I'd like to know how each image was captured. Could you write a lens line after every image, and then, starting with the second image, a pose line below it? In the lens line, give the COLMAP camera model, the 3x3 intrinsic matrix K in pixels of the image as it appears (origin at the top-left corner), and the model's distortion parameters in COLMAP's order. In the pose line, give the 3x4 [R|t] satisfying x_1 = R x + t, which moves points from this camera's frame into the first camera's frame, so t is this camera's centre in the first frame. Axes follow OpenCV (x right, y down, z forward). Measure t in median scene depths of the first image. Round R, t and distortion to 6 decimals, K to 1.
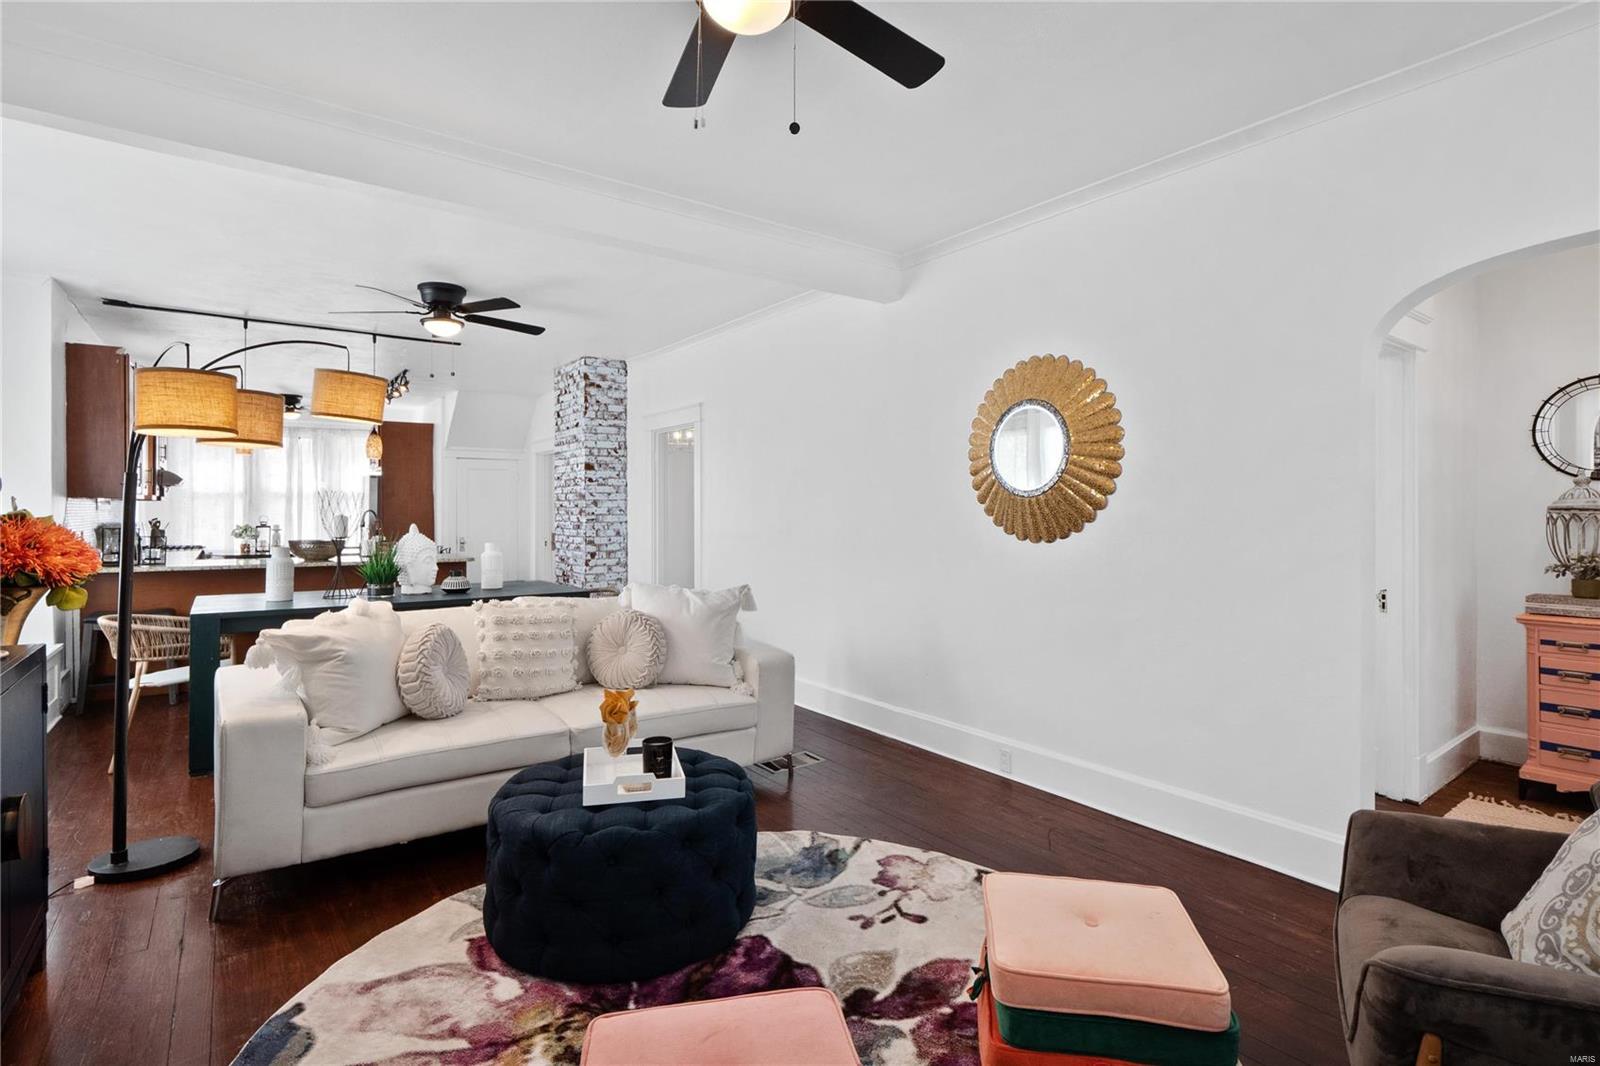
lens RADIAL K [[761.2, 0, 842.4], [0, 761.2, 510.5], [0, 0, 1]] dist [-0.001298, -0.000395]
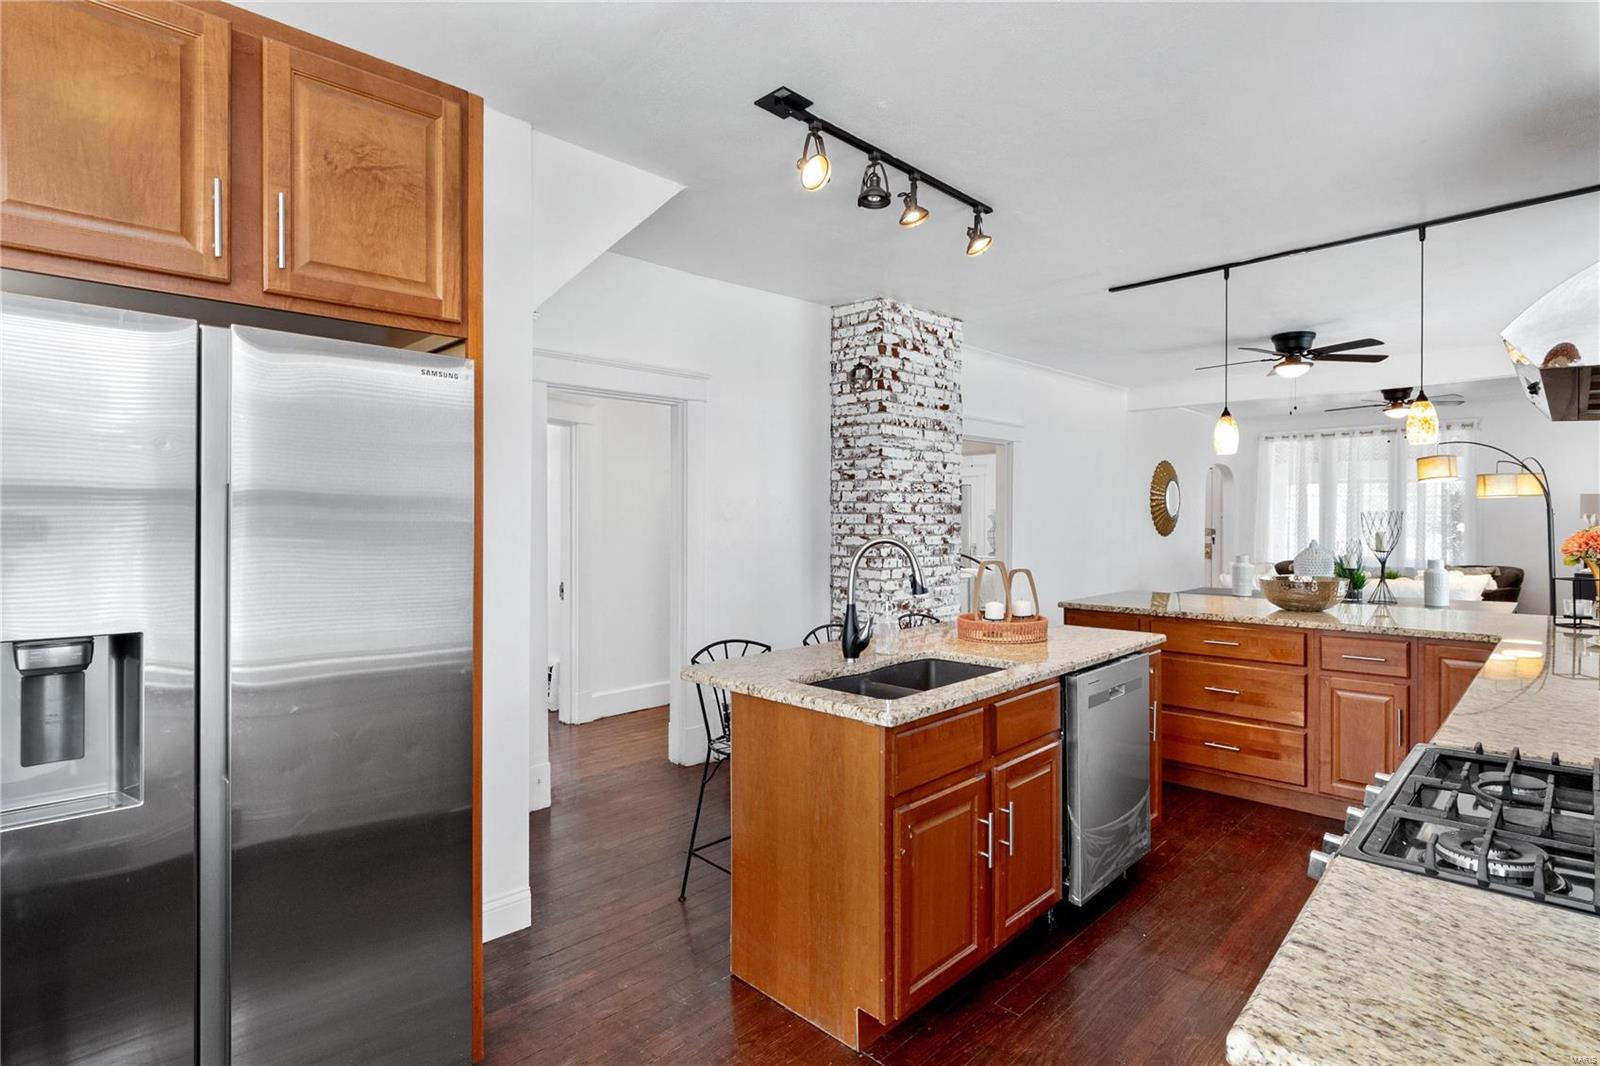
lens RADIAL K [[808.4, 0, 807.1], [0, 808.4, 522.6], [0, 0, 1]] dist [0.003313, -0.000220]
pose [[-0.133133, -0.002229, 0.991096, -1.344085], [0.001073, 0.999997, 0.002394, -0.009209], [-0.991098, 0.001382, -0.133130, 1.531029]]
